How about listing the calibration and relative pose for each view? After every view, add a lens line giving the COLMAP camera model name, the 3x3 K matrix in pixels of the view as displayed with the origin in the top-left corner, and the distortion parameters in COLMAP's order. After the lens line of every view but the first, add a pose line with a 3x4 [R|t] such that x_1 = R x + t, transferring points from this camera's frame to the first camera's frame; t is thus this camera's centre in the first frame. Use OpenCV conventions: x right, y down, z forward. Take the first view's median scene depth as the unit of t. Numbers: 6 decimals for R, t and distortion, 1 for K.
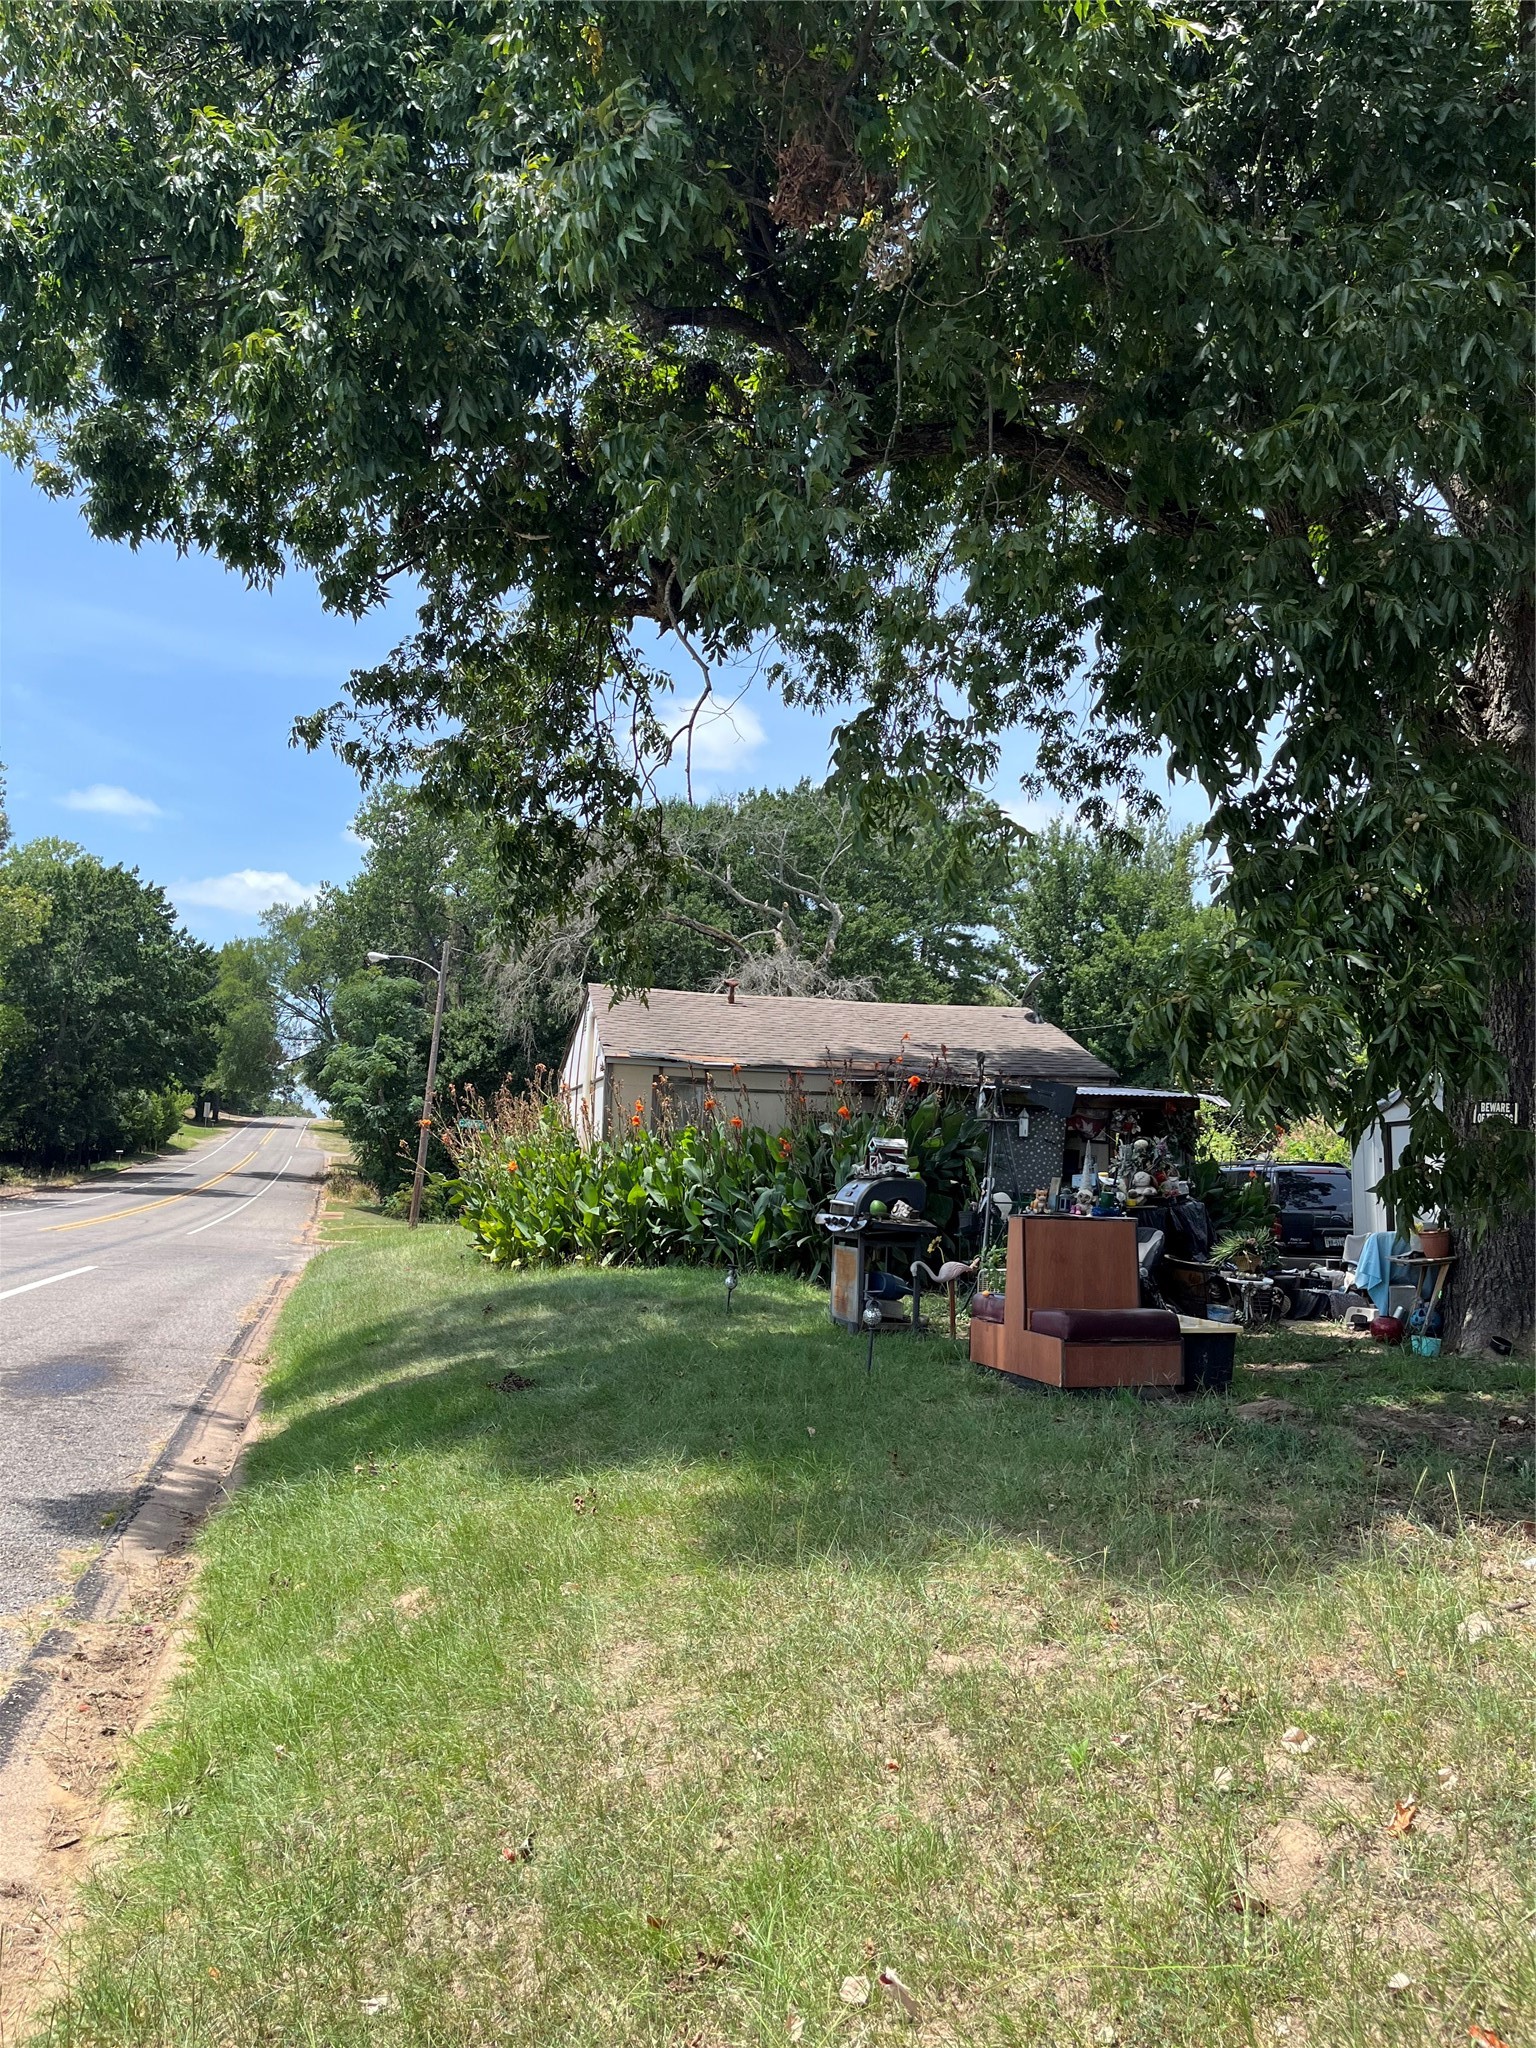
lens RADIAL K [[1539.2, 0, 767.3], [0, 1539.2, 1049.0], [0, 0, 1]] dist [0.084910, -0.114208]
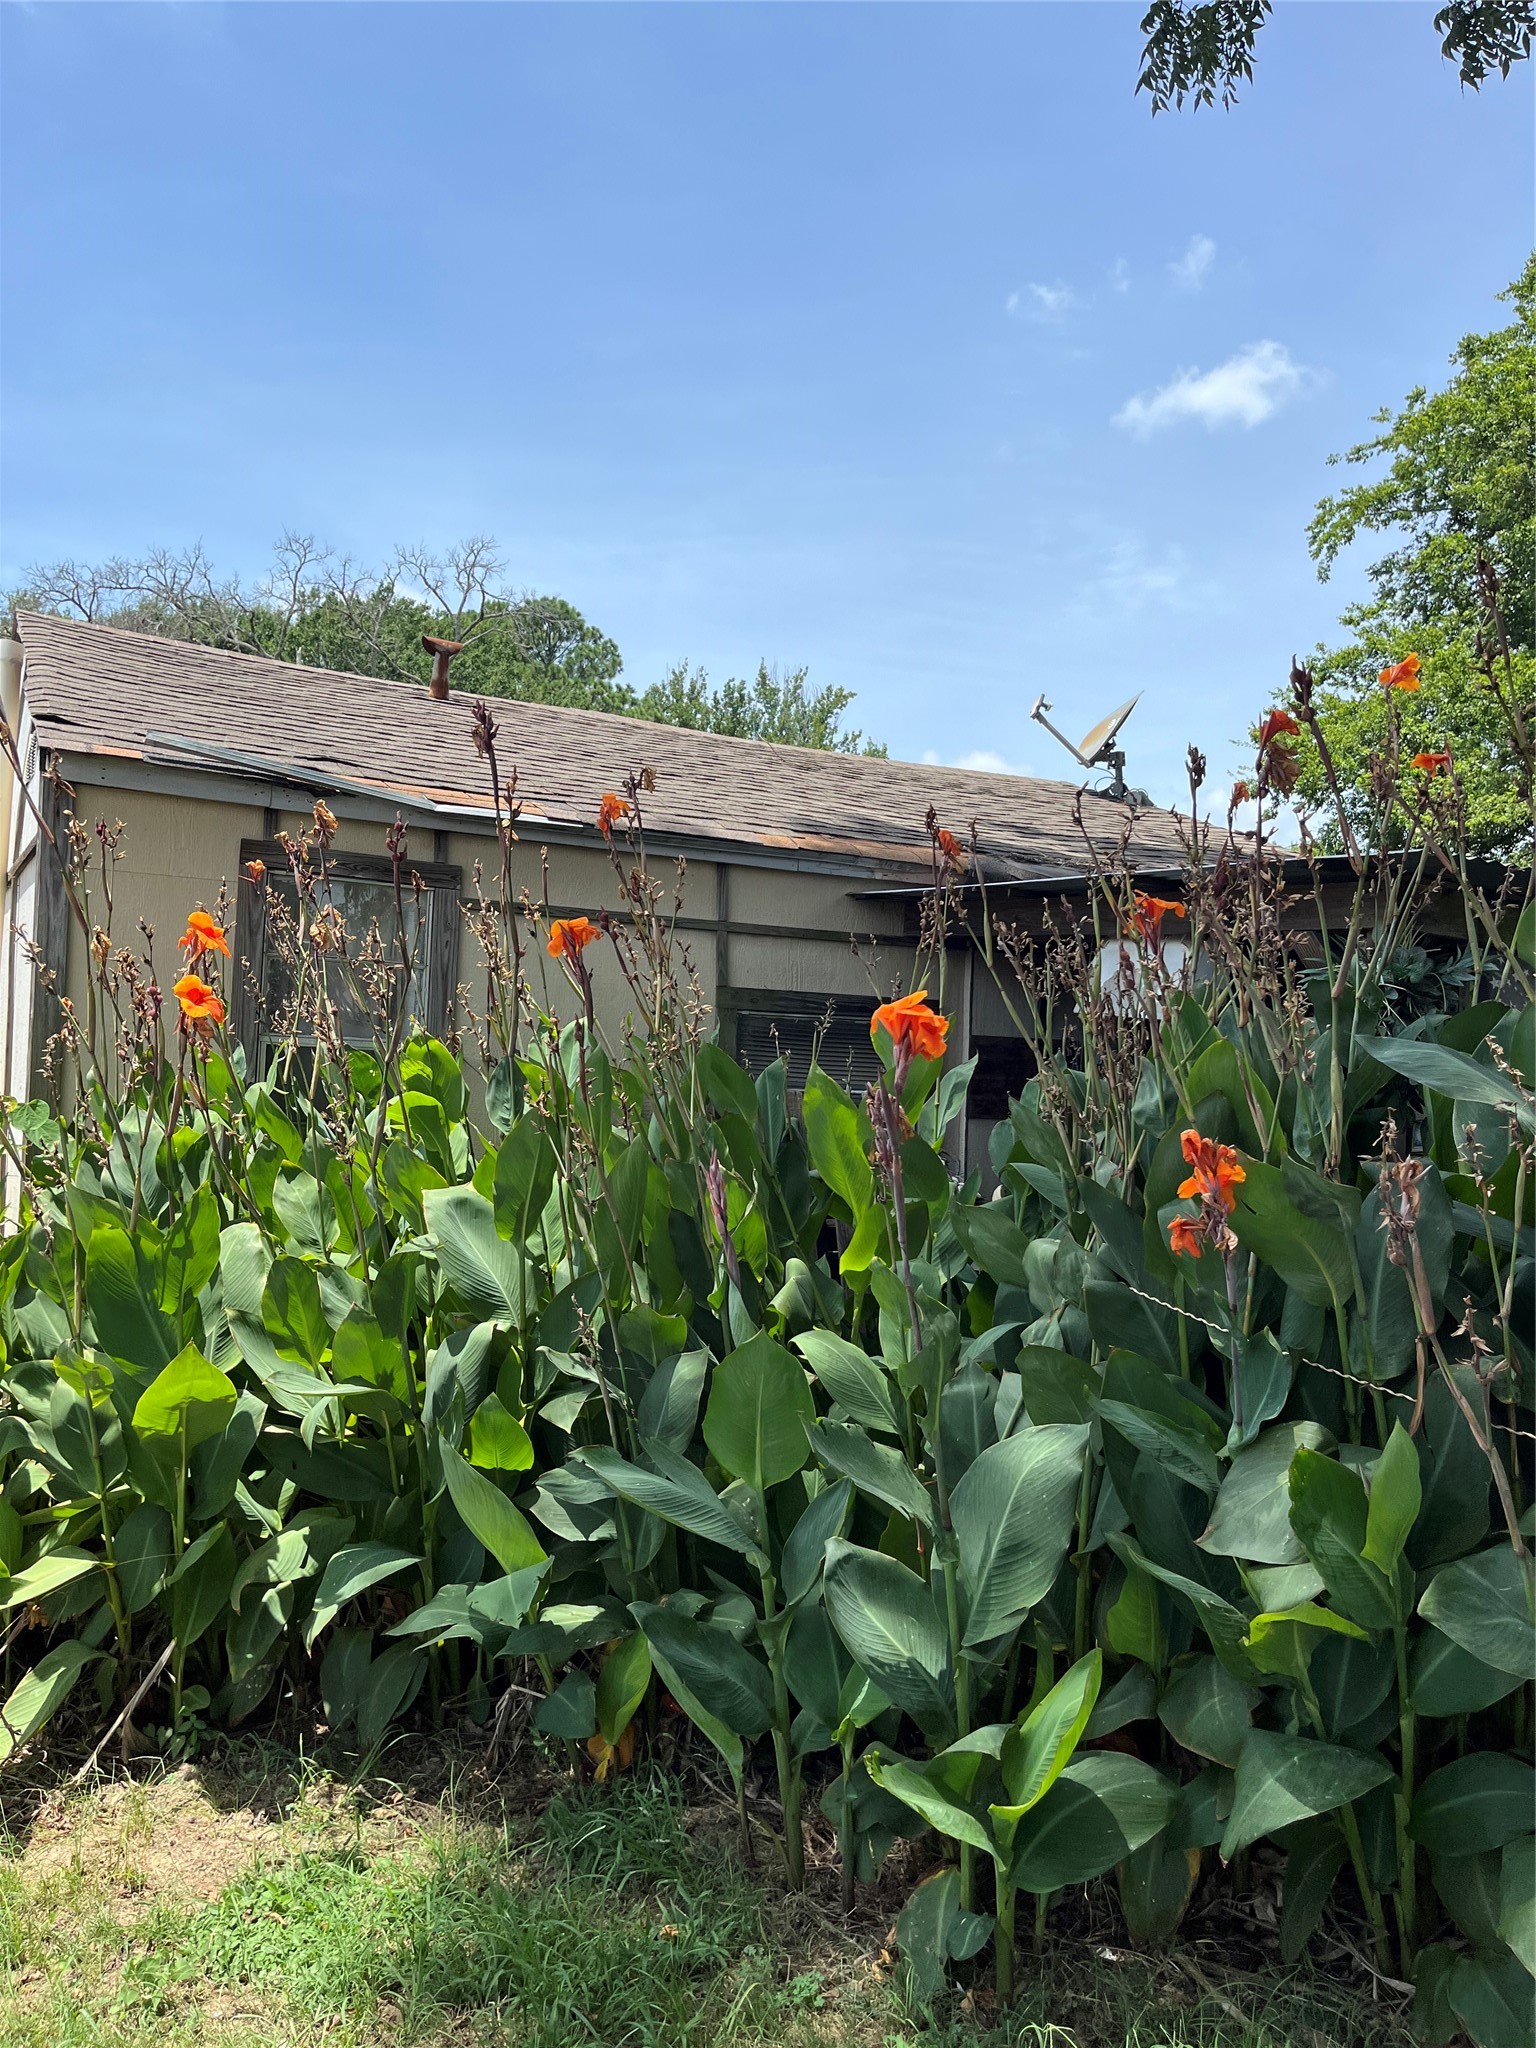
lens RADIAL K [[1540.7, 0, 764.4], [0, 1540.7, 1035.6], [0, 0, 1]] dist [0.072994, -0.109457]
pose [[0.958160, 0.013376, 0.285922, -0.081840], [-0.030192, 0.998058, 0.054485, 0.043014], [-0.284638, -0.060838, 0.956703, 0.911032]]
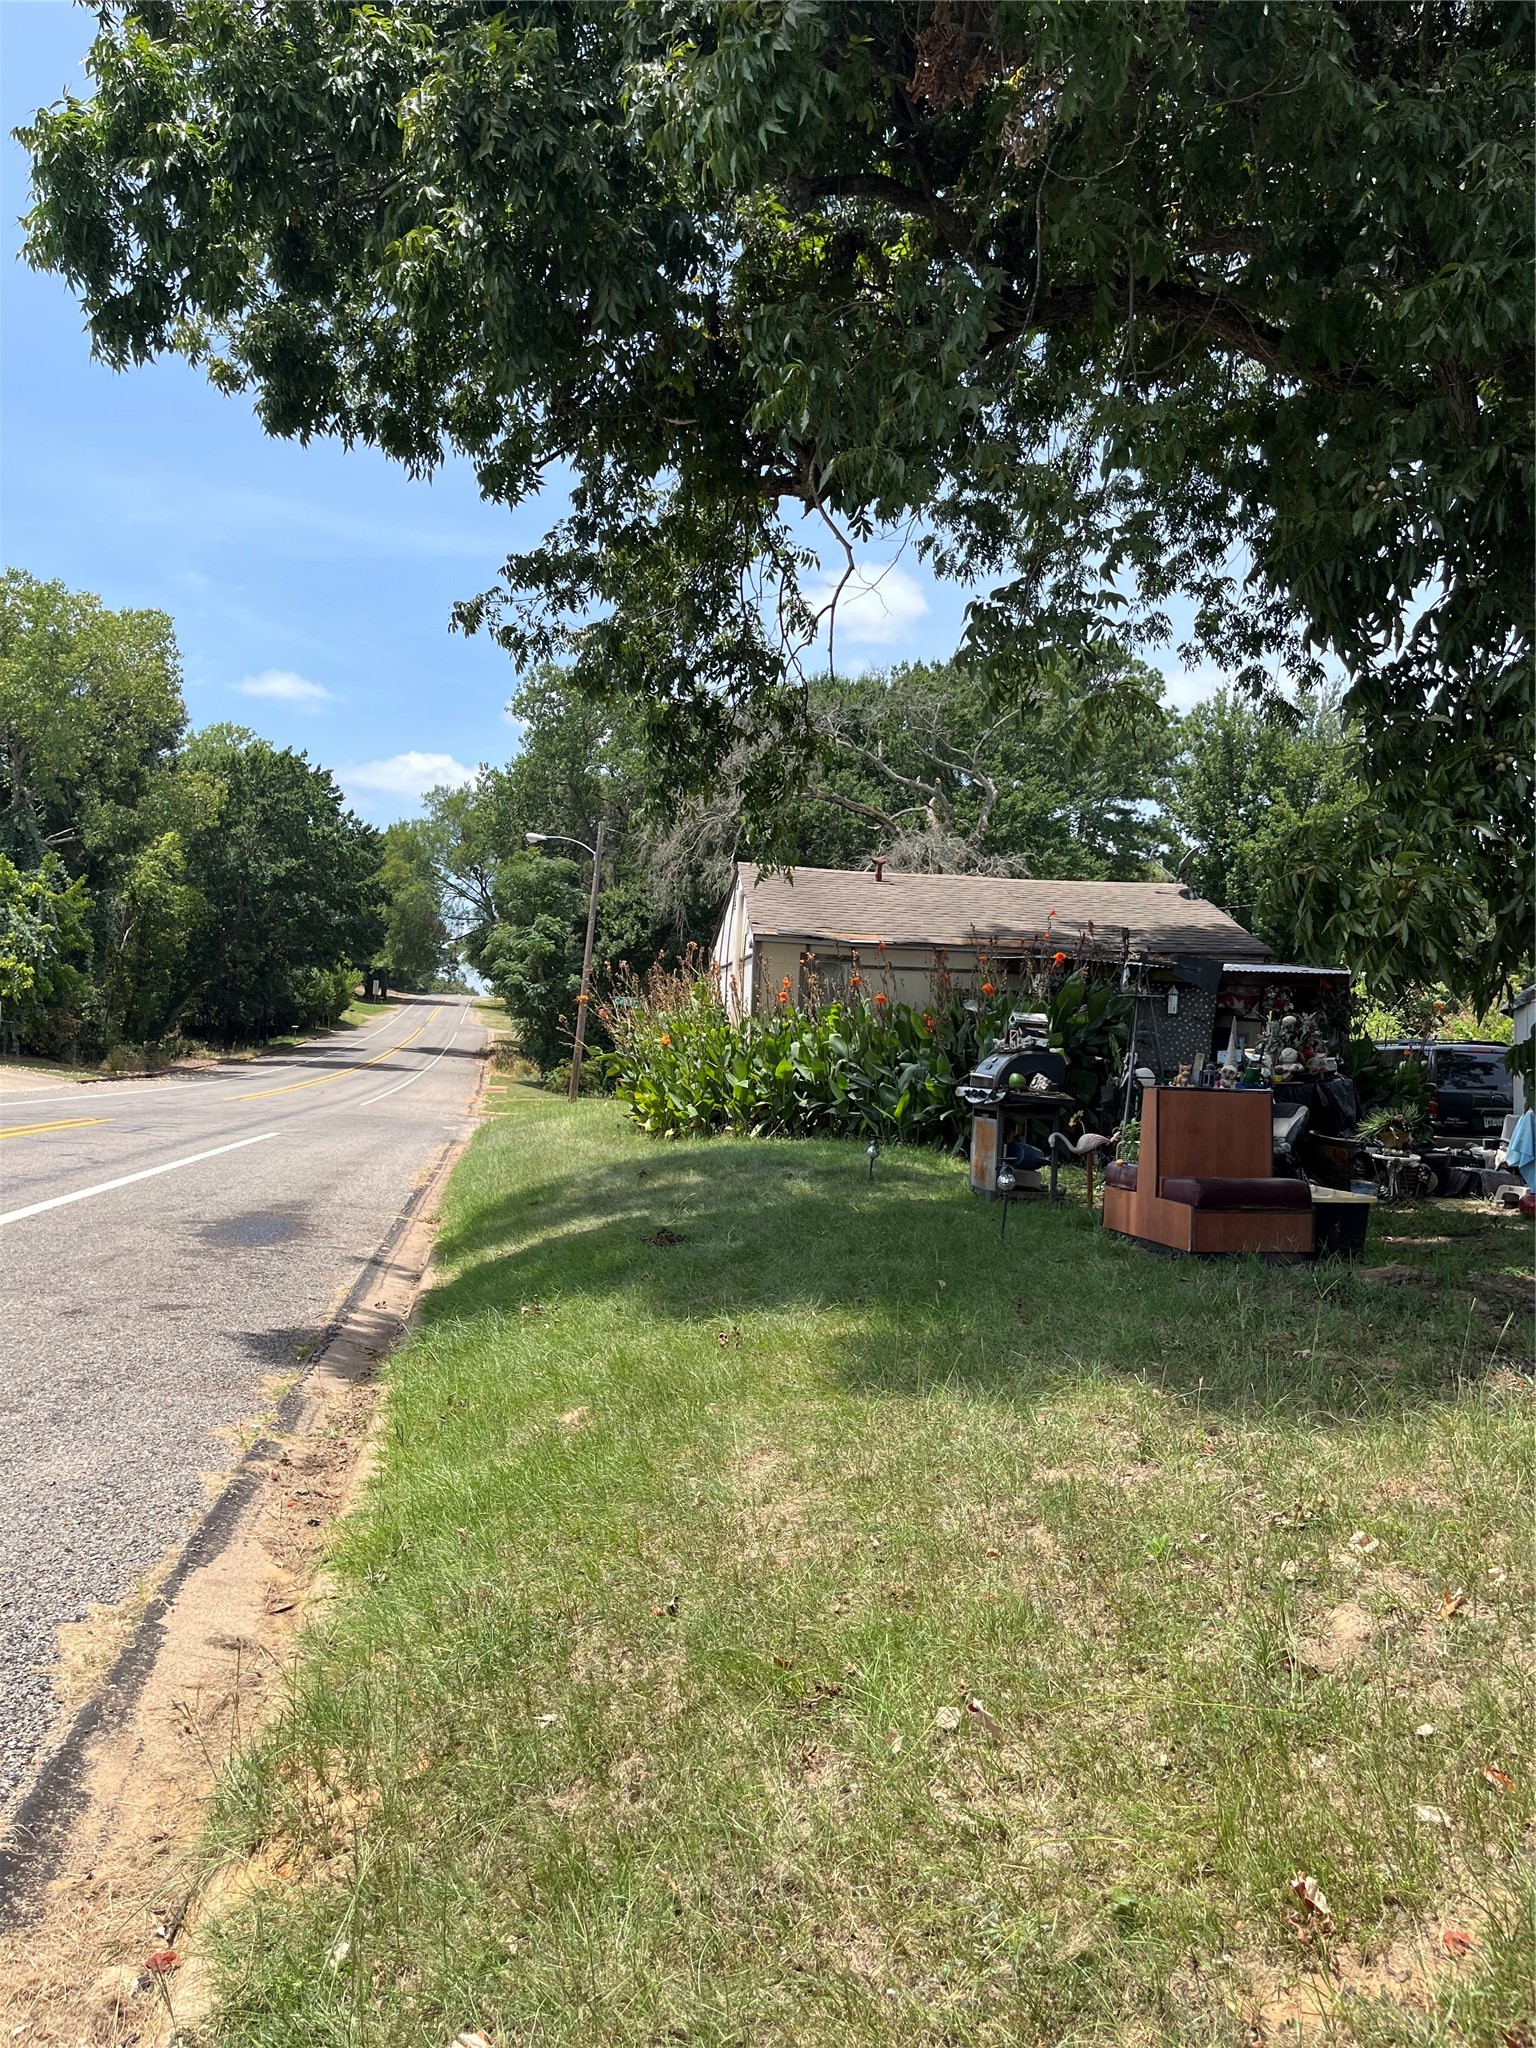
lens RADIAL K [[1540.7, 0, 764.4], [0, 1540.7, 1035.6], [0, 0, 1]] dist [0.072994, -0.109457]
pose [[0.994958, 0.005994, -0.100117, 0.005336], [0.000958, 0.997599, 0.069243, 0.001738], [0.100291, -0.068989, 0.992563, -0.021696]]
